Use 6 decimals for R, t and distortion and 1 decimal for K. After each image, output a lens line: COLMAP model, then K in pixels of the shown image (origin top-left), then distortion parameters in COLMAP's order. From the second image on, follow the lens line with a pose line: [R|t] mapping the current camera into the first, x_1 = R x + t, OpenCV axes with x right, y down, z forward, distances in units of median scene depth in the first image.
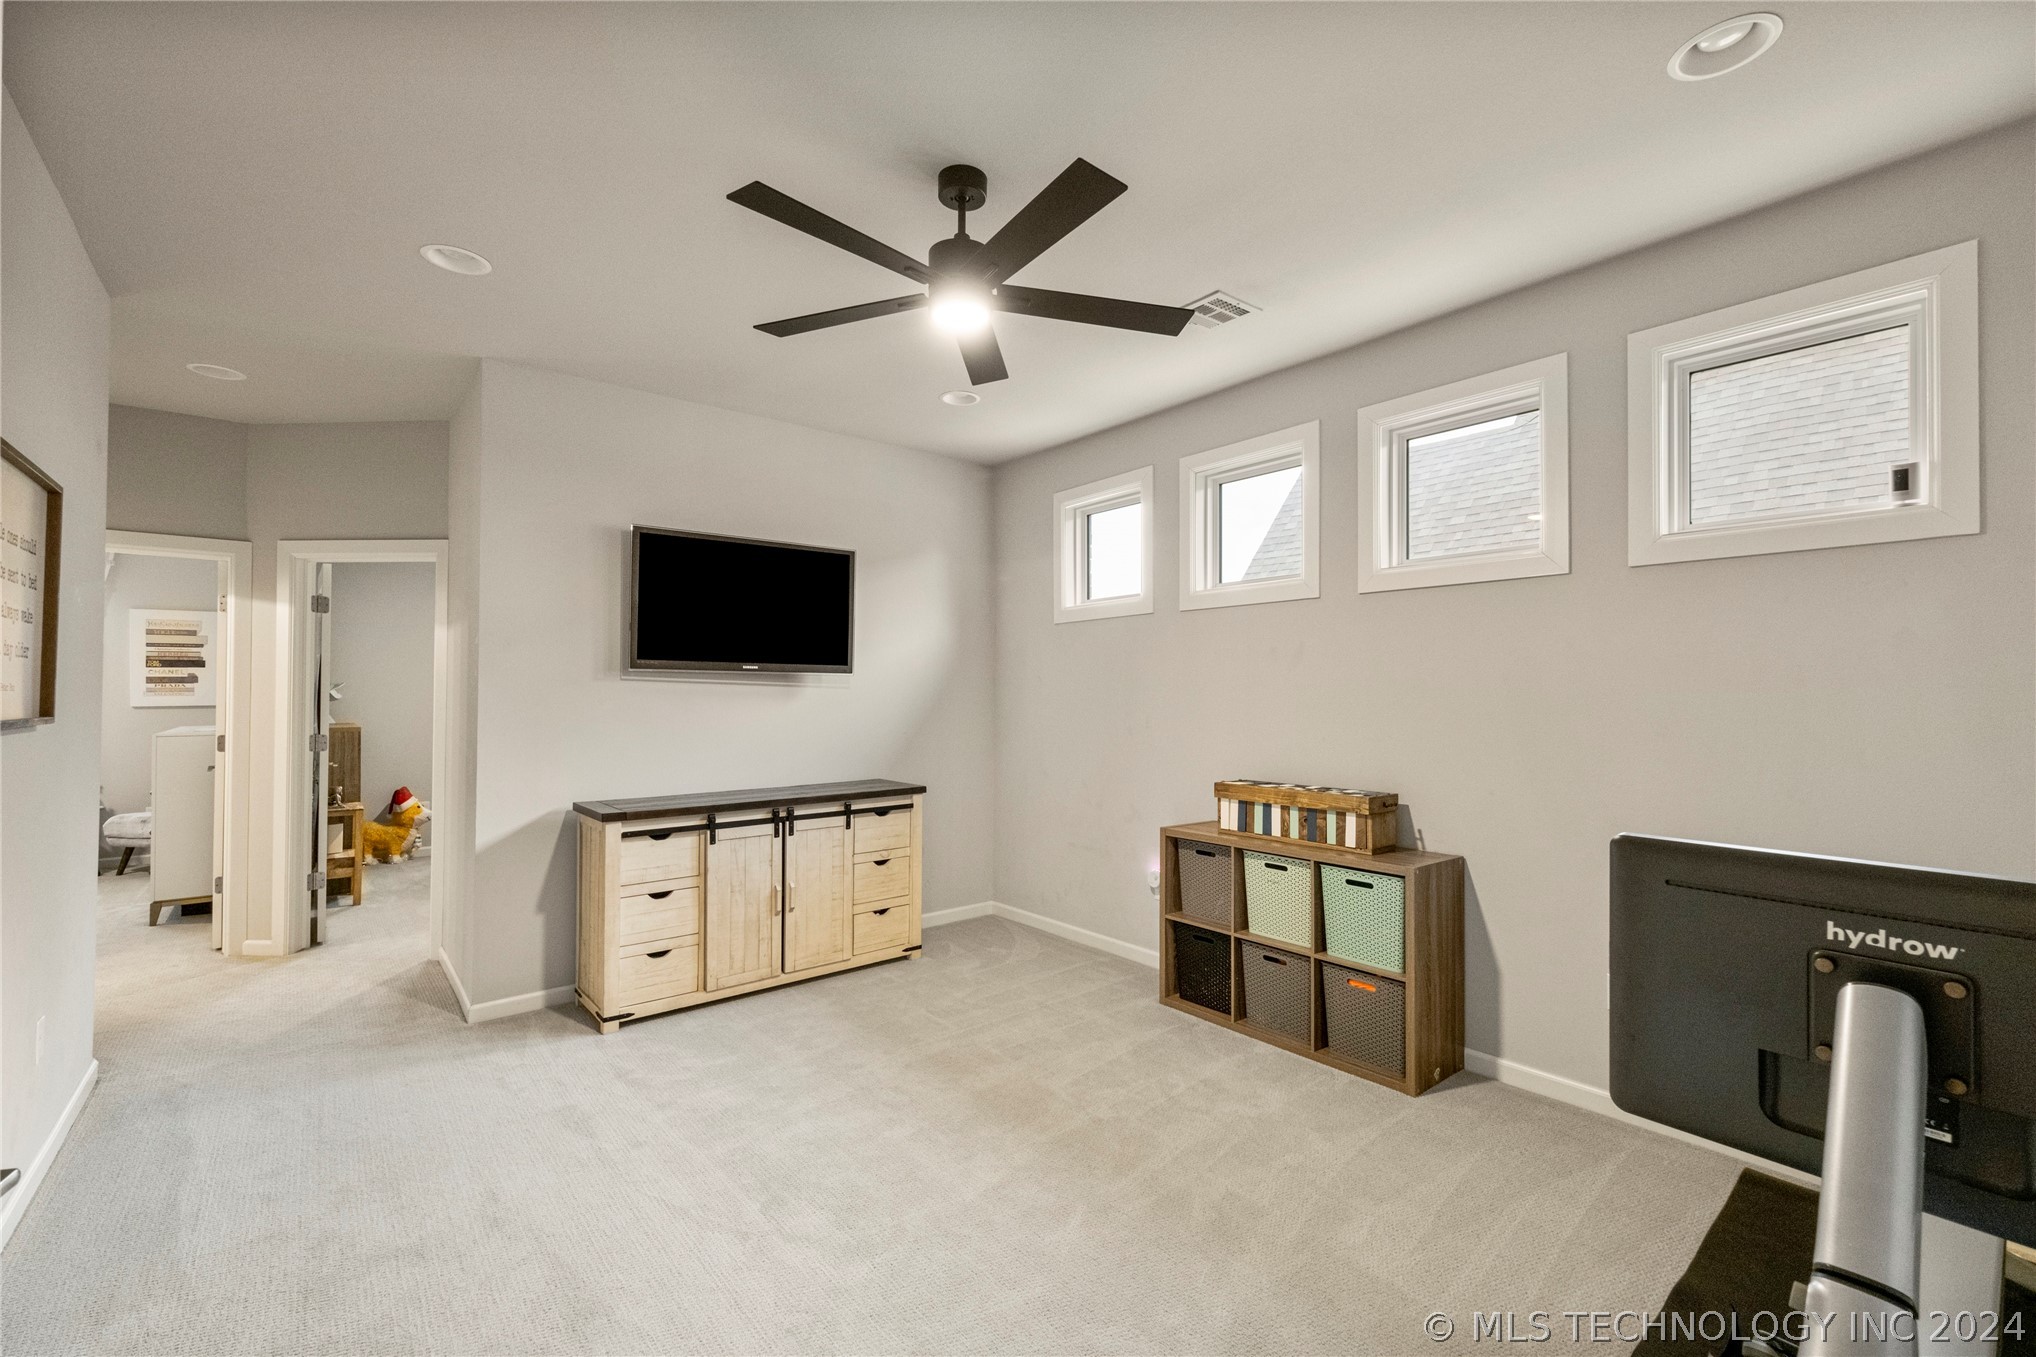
lens RADIAL K [[860.1, 0, 1020.9], [0, 860.1, 678.8], [0, 0, 1]] dist [0.011849, -0.003760]
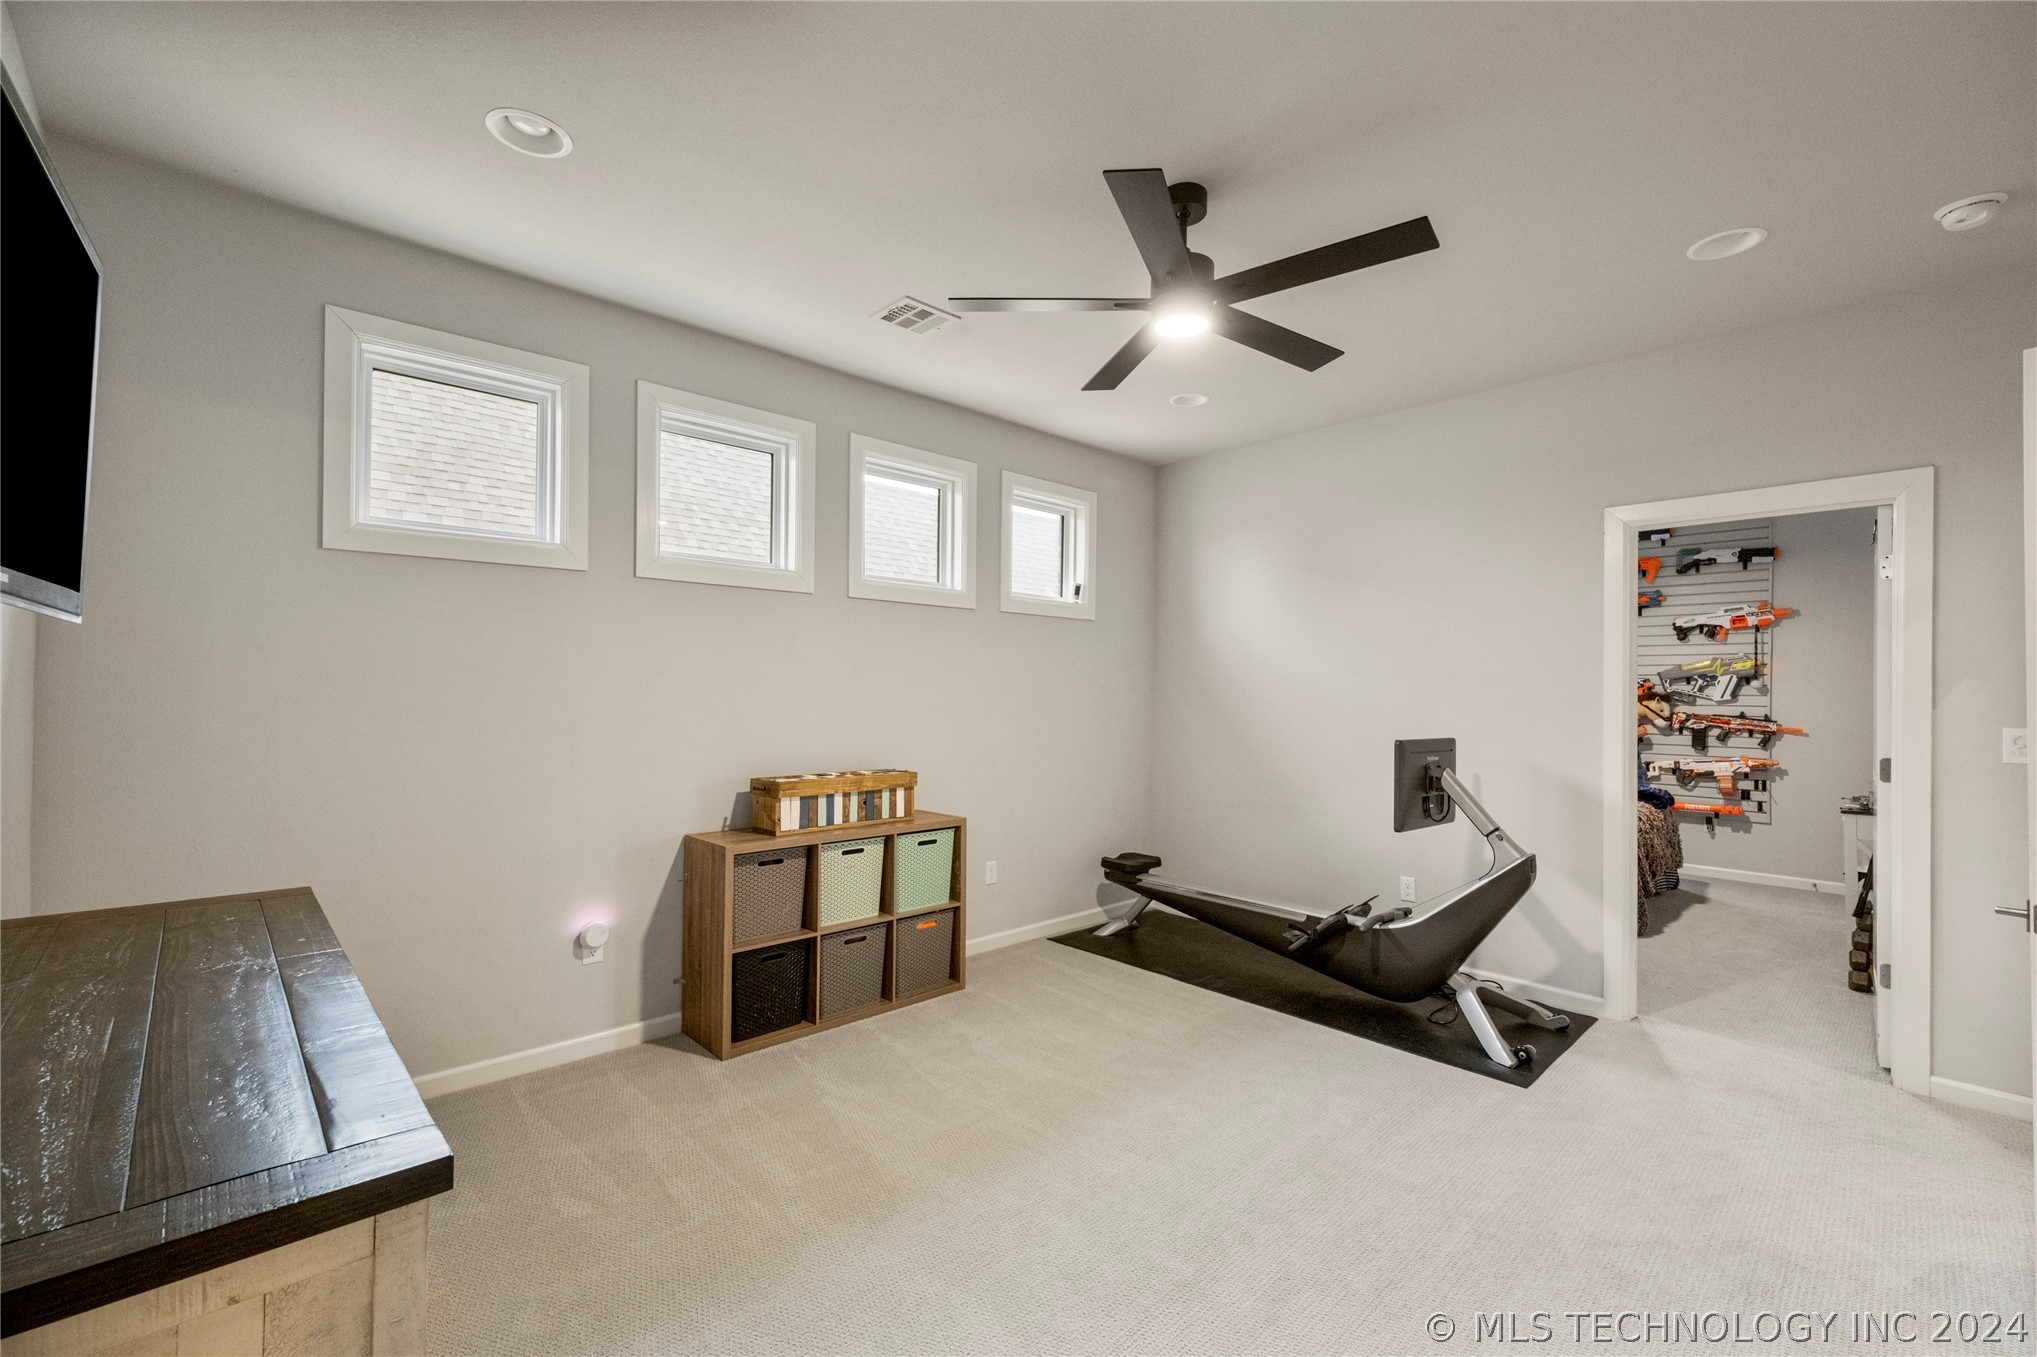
lens RADIAL K [[858.5, 0, 1025.3], [0, 858.5, 681.7], [0, 0, 1]] dist [0.015501, -0.004361]
pose [[-0.068247, 0.008076, 0.997636, -0.728941], [-0.029793, 0.999505, -0.010129, 0.015913], [-0.997224, -0.030414, -0.067972, 0.833028]]
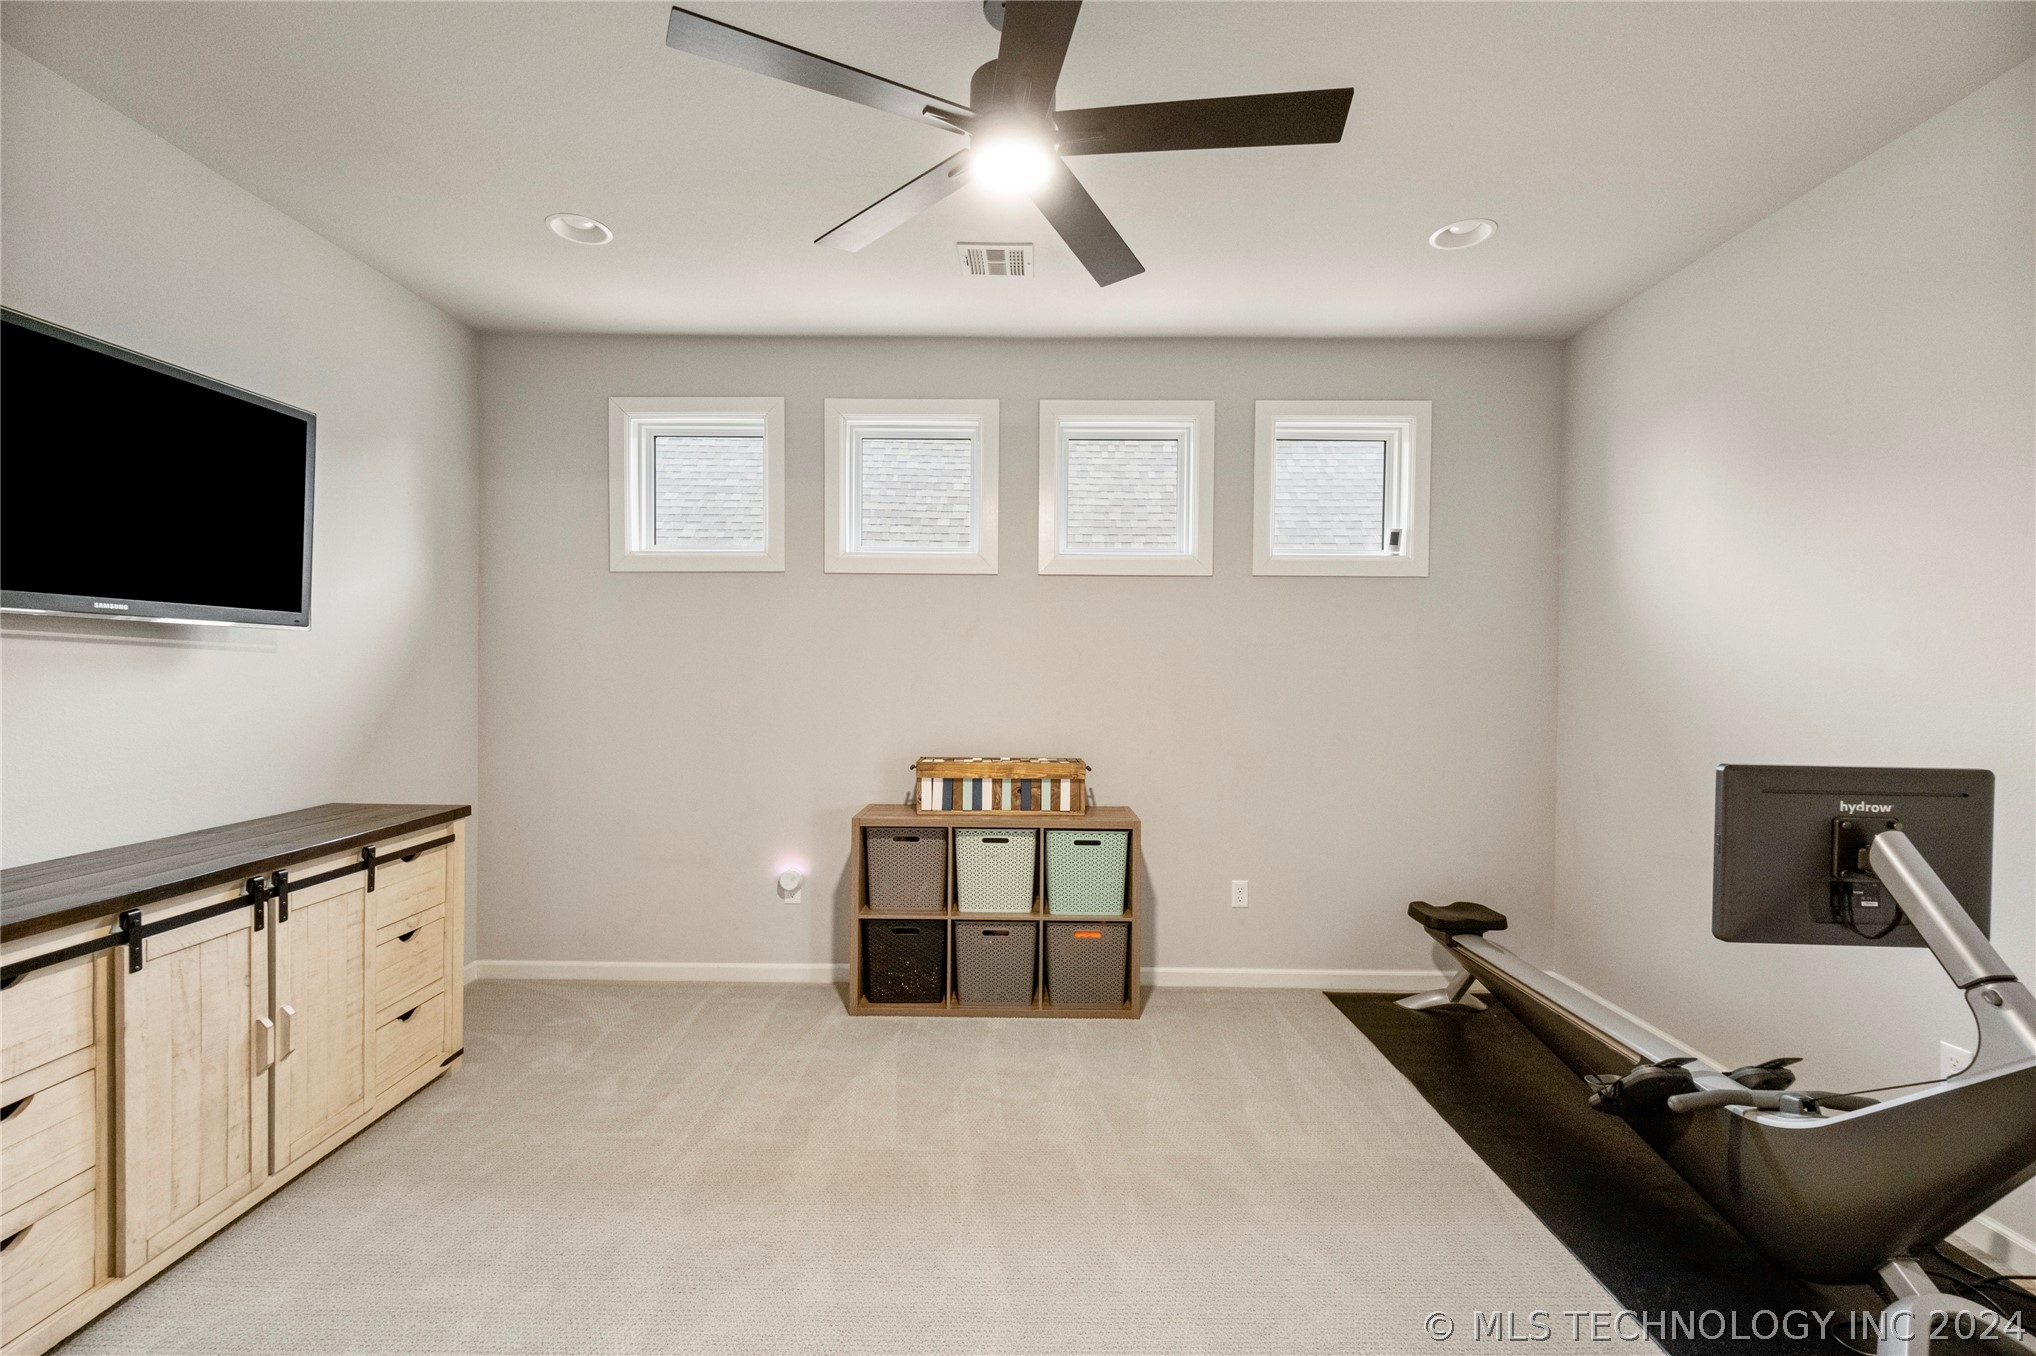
lens RADIAL K [[867.2, 0, 1013.2], [0, 867.2, 675.0], [0, 0, 1]] dist [0.018348, -0.008448]
pose [[0.637872, -0.001327, 0.770141, -0.448705], [-0.022231, 0.999550, 0.020135, 0.005004], [-0.769822, -0.029965, 0.637555, 0.332088]]
